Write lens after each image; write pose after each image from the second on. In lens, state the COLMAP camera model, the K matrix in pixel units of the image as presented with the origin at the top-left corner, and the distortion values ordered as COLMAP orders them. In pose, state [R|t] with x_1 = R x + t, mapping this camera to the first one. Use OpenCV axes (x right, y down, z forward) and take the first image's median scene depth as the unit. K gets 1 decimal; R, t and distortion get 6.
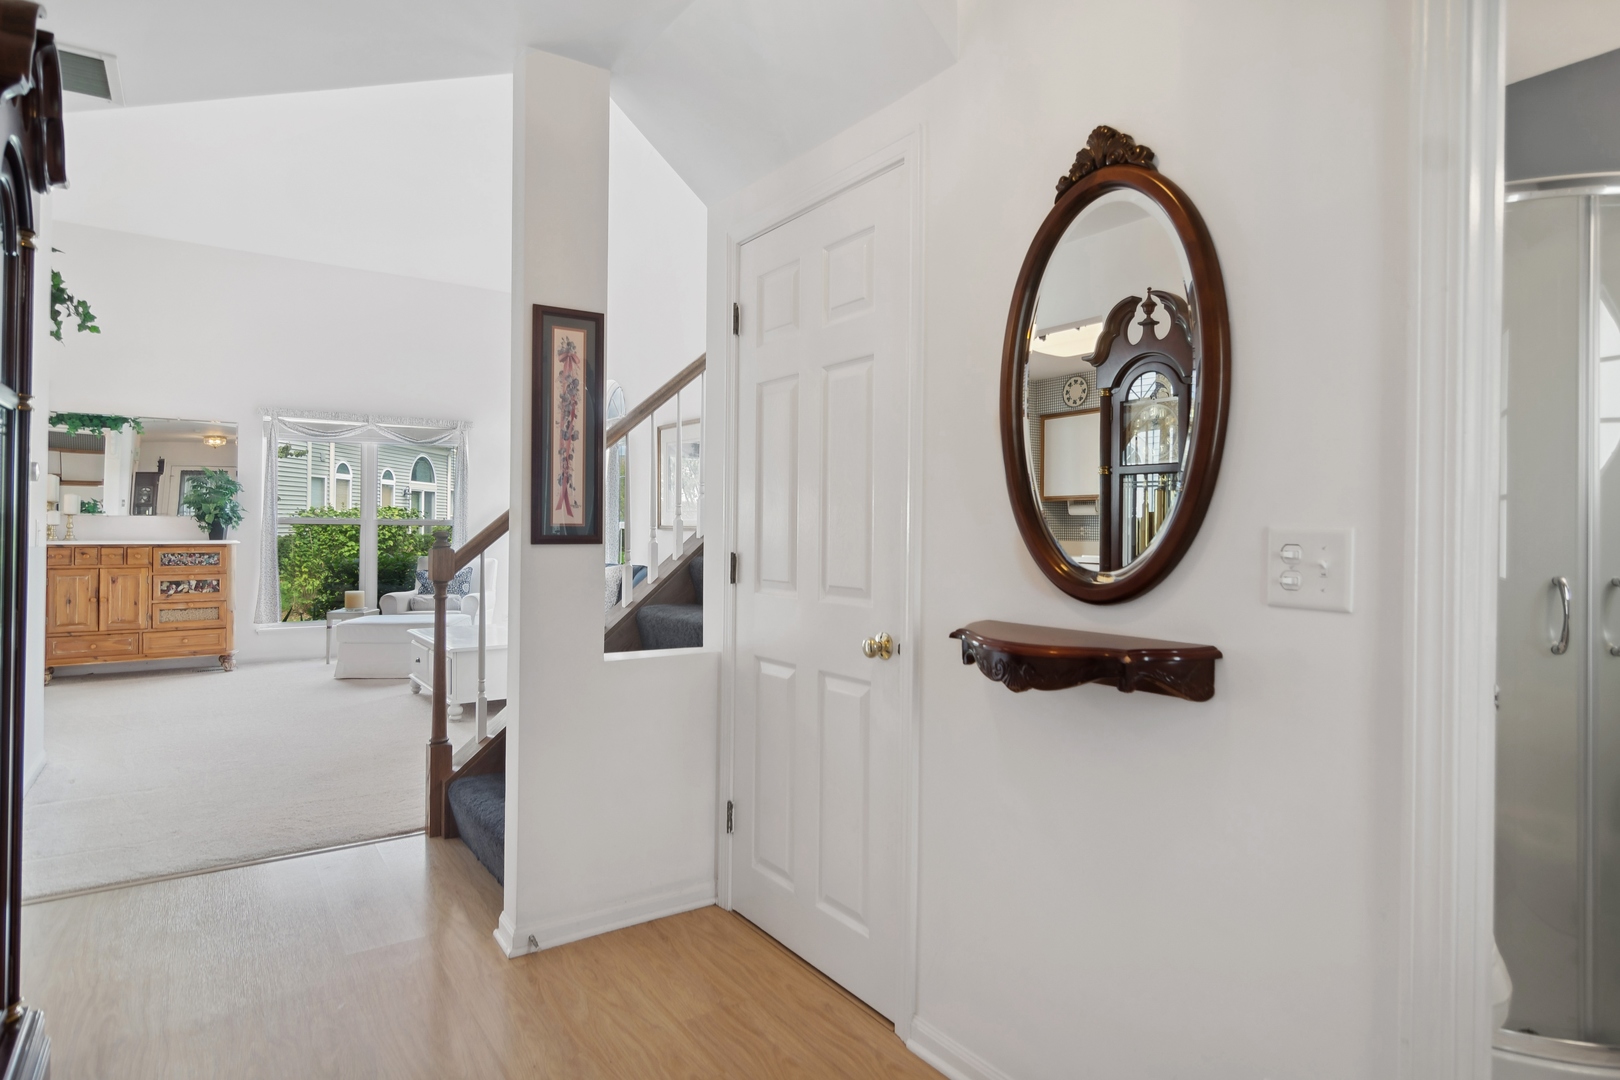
lens RADIAL K [[872.4, 0, 810.2], [0, 872.4, 520.6], [0, 0, 1]] dist [-0.001079, -0.000406]
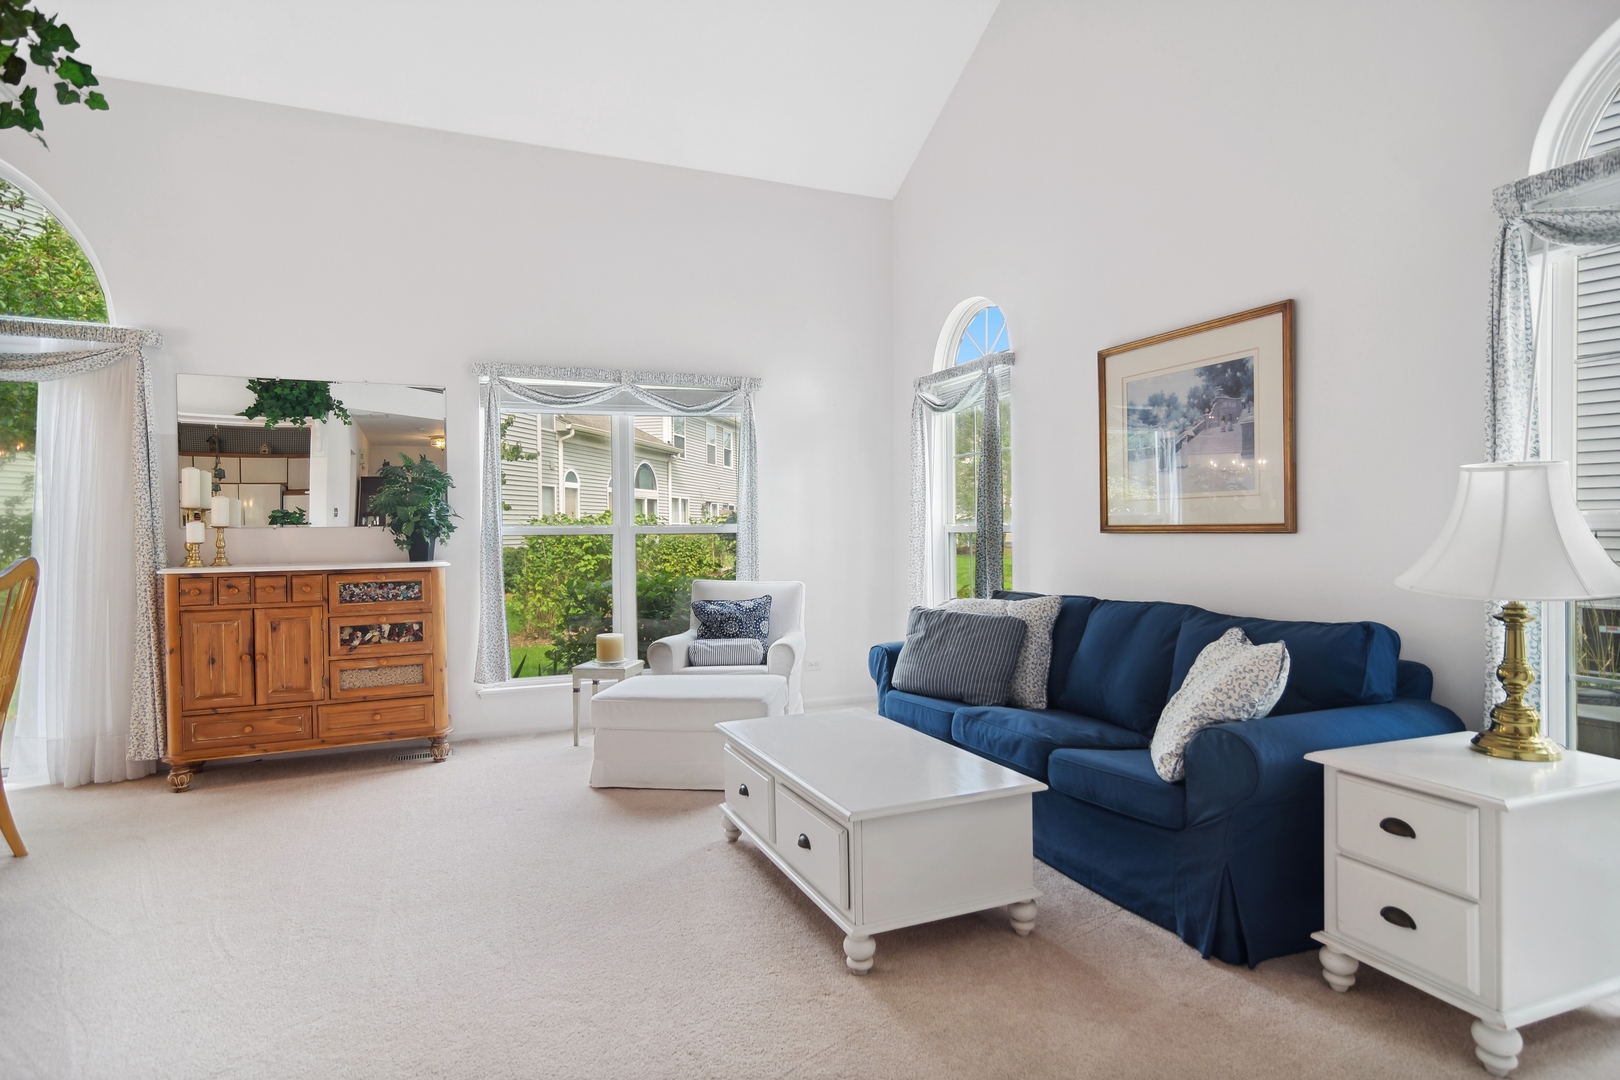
lens RADIAL K [[872.7, 0, 810.0], [0, 872.7, 540.0], [0, 0, 1]] dist [0.003141, 0.000895]
pose [[0.975402, -0.017056, -0.219772, -0.243025], [0.021114, 0.999647, 0.016129, 0.001632], [0.219419, -0.020373, 0.975418, 0.415483]]
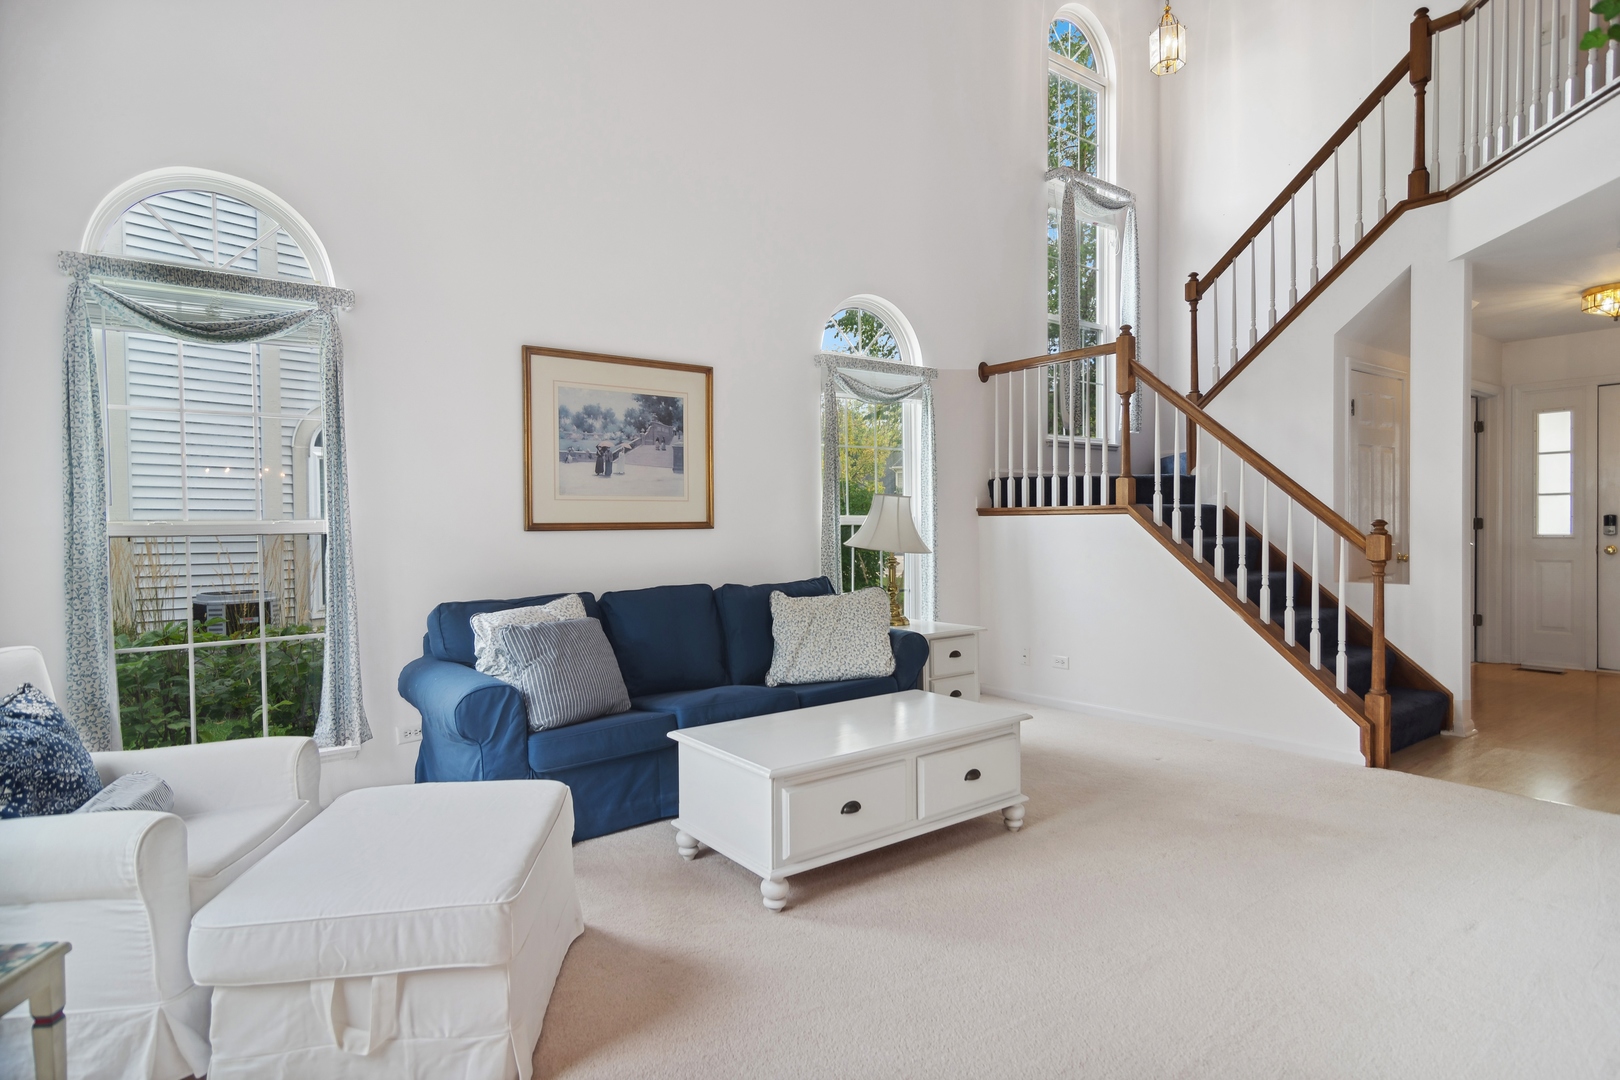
lens RADIAL K [[872.7, 0, 810.0], [0, 872.7, 540.0], [0, 0, 1]] dist [0.003141, 0.000895]
pose [[-0.033052, -0.017854, 0.999294, -0.743717], [0.013755, 0.999738, 0.018317, 0.007823], [-0.999359, 0.014351, -0.032797, 0.853940]]
